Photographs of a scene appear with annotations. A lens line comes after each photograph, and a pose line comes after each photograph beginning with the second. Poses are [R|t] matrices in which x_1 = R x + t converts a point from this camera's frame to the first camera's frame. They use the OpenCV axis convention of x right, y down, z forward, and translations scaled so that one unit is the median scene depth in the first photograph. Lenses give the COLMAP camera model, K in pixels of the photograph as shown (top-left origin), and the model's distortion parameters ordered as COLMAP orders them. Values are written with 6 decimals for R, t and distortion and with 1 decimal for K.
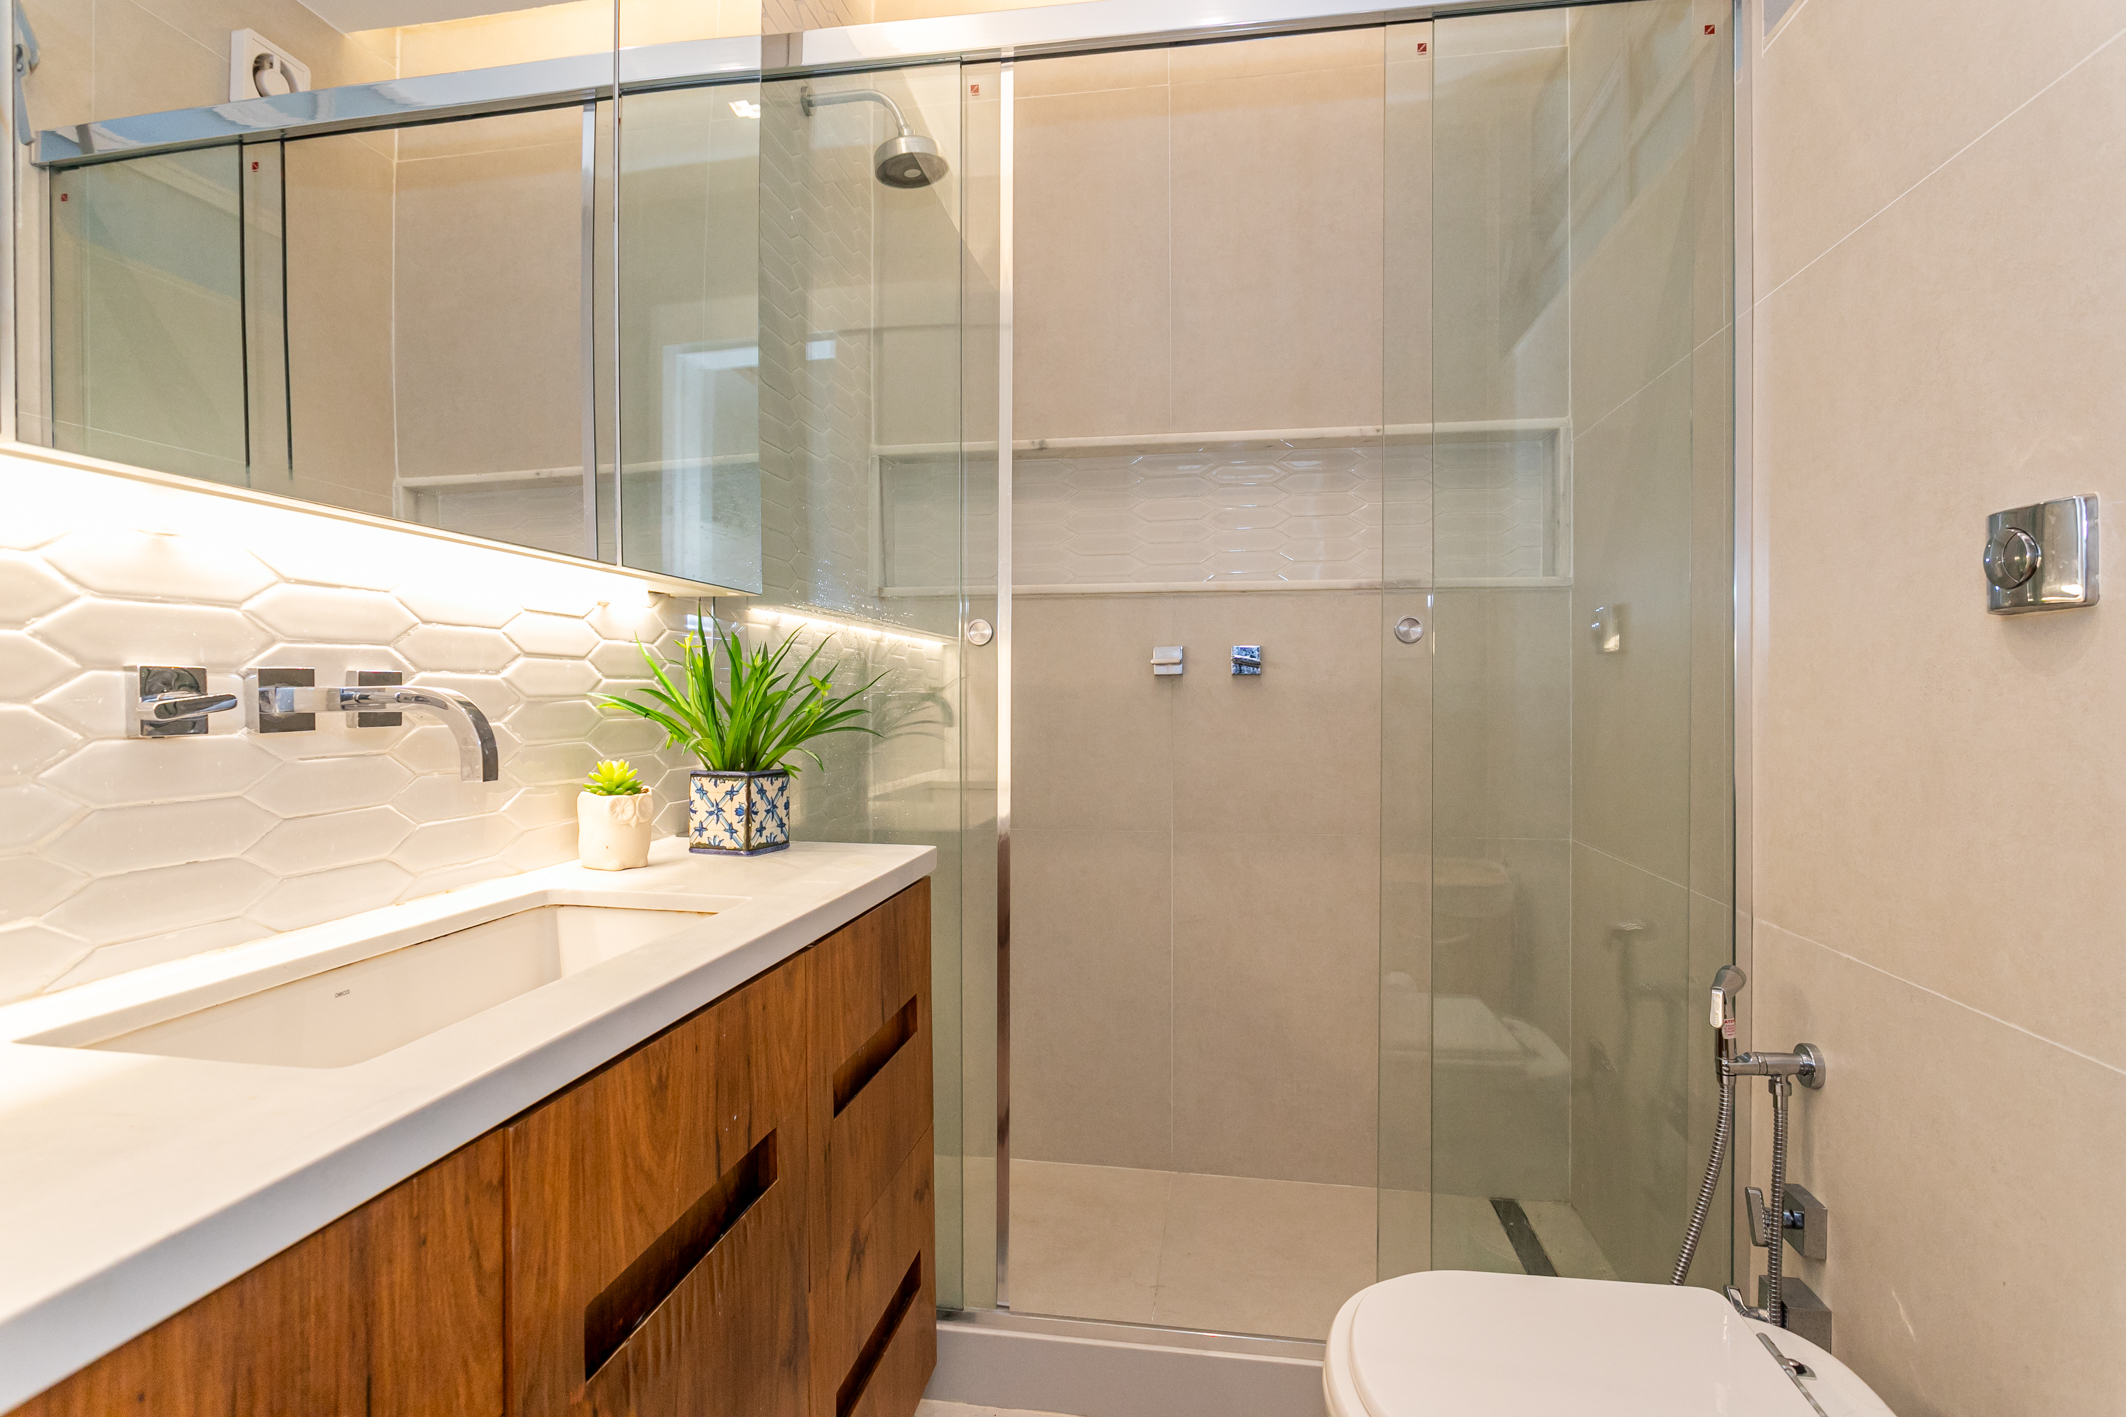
lens RADIAL K [[1108.7, 0, 1055.1], [0, 1108.7, 697.2], [0, 0, 1]] dist [-0.013238, 0.011346]
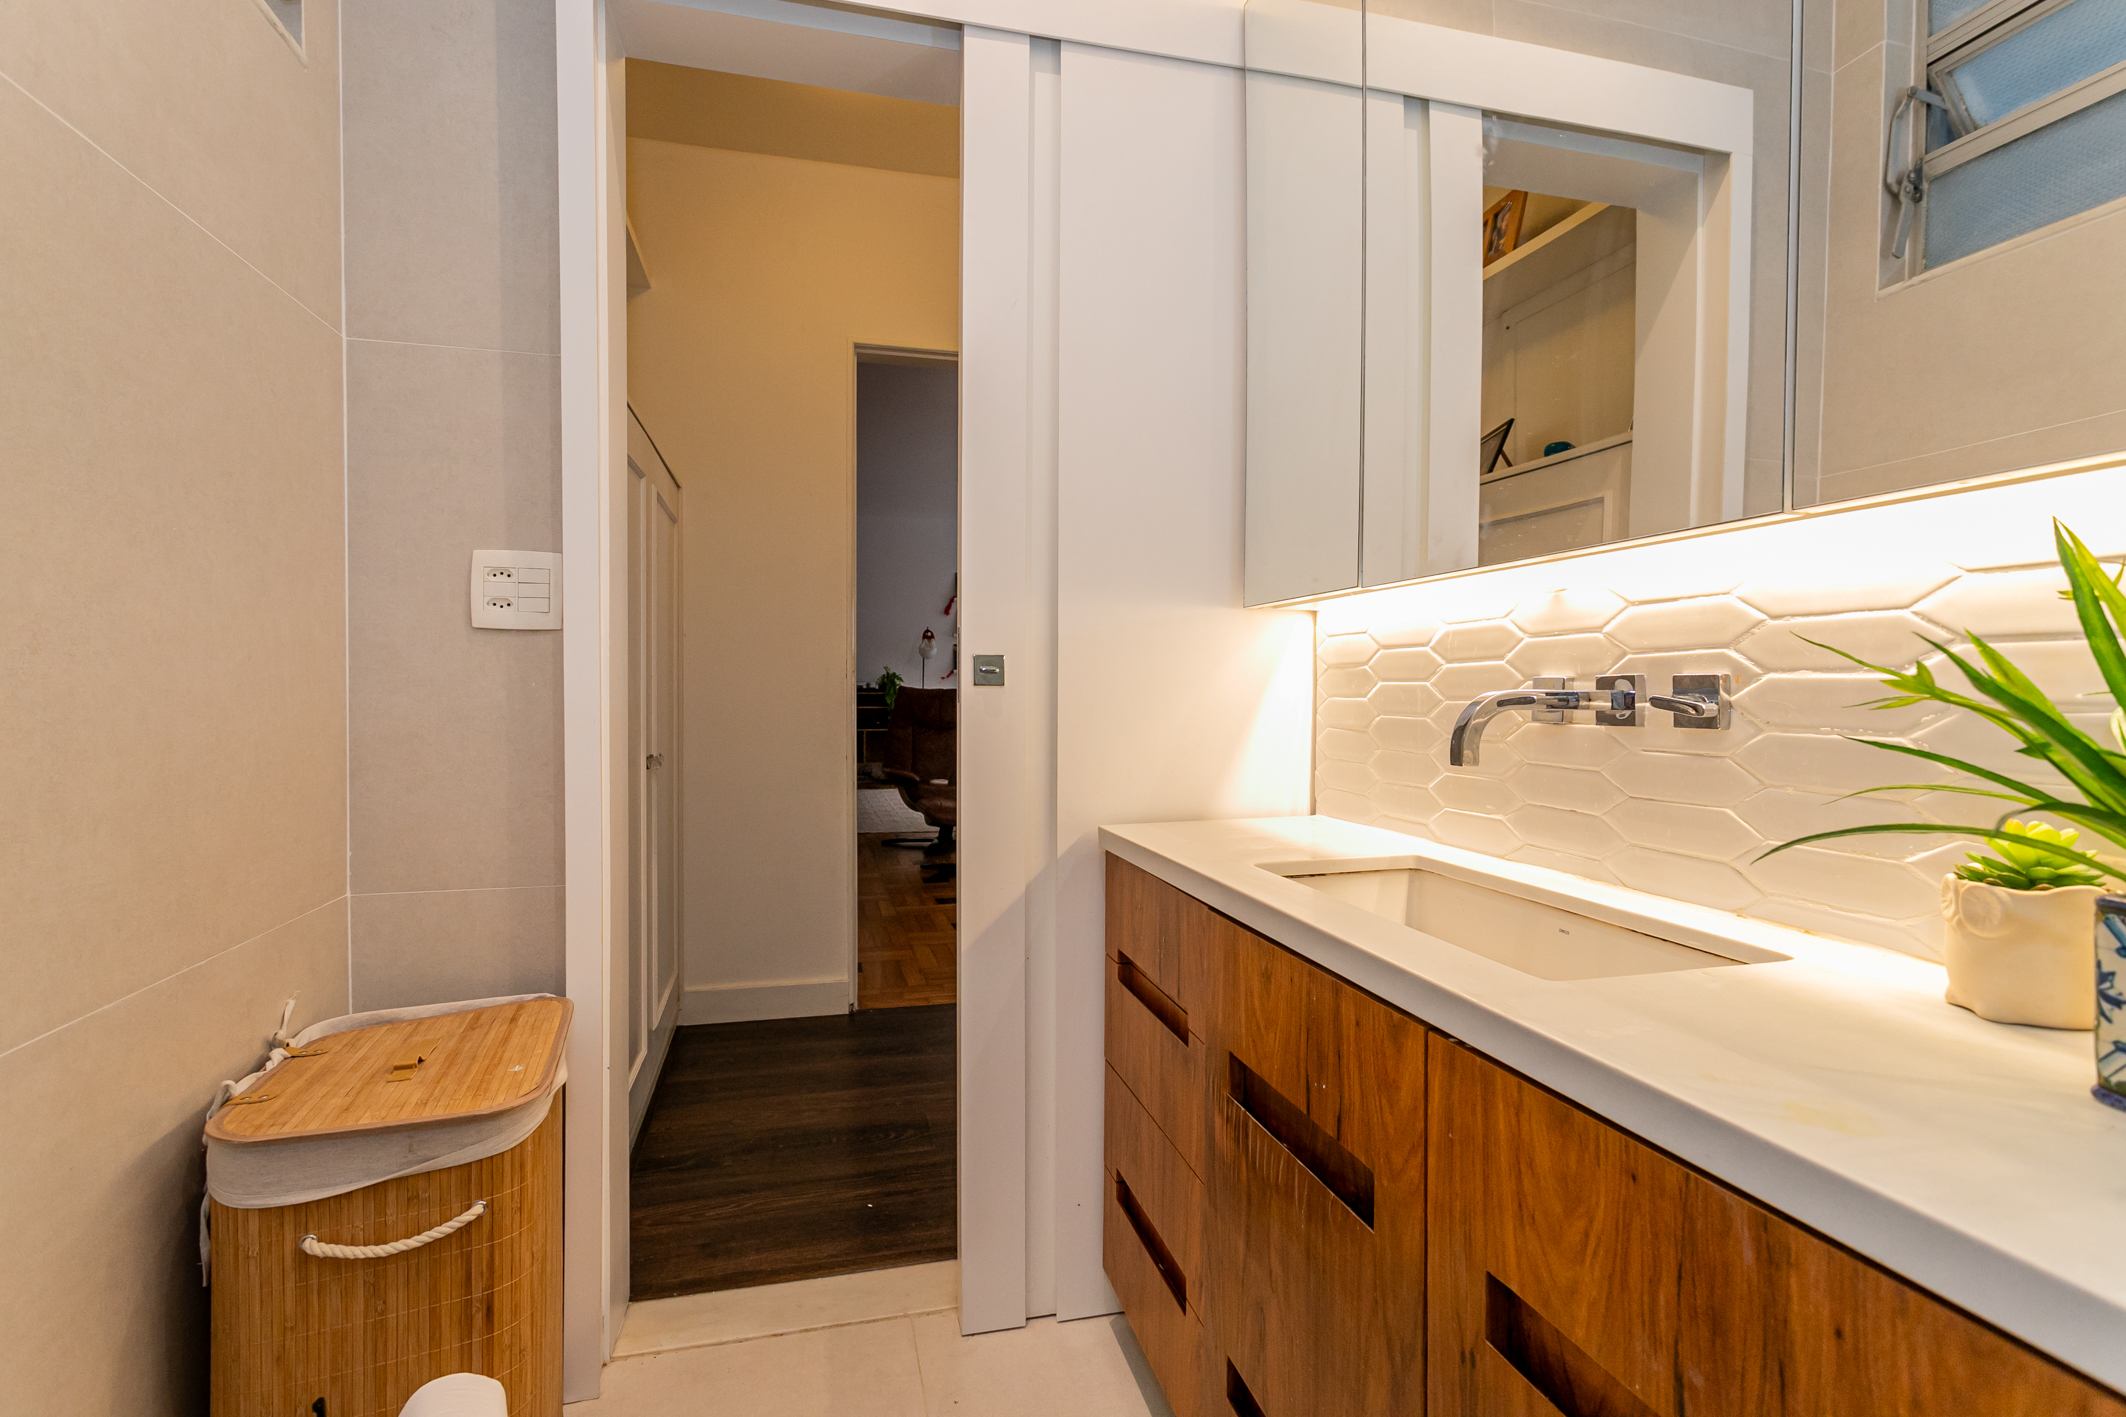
lens RADIAL K [[1019.4, 0, 1062.9], [0, 1019.4, 697.0], [0, 0, 1]] dist [0.002206, 0.001827]
pose [[-0.917988, 0.002797, -0.396598, 0.336165], [-0.001768, 0.999936, 0.011144, -0.013058], [0.396604, 0.010932, -0.917925, 1.777451]]
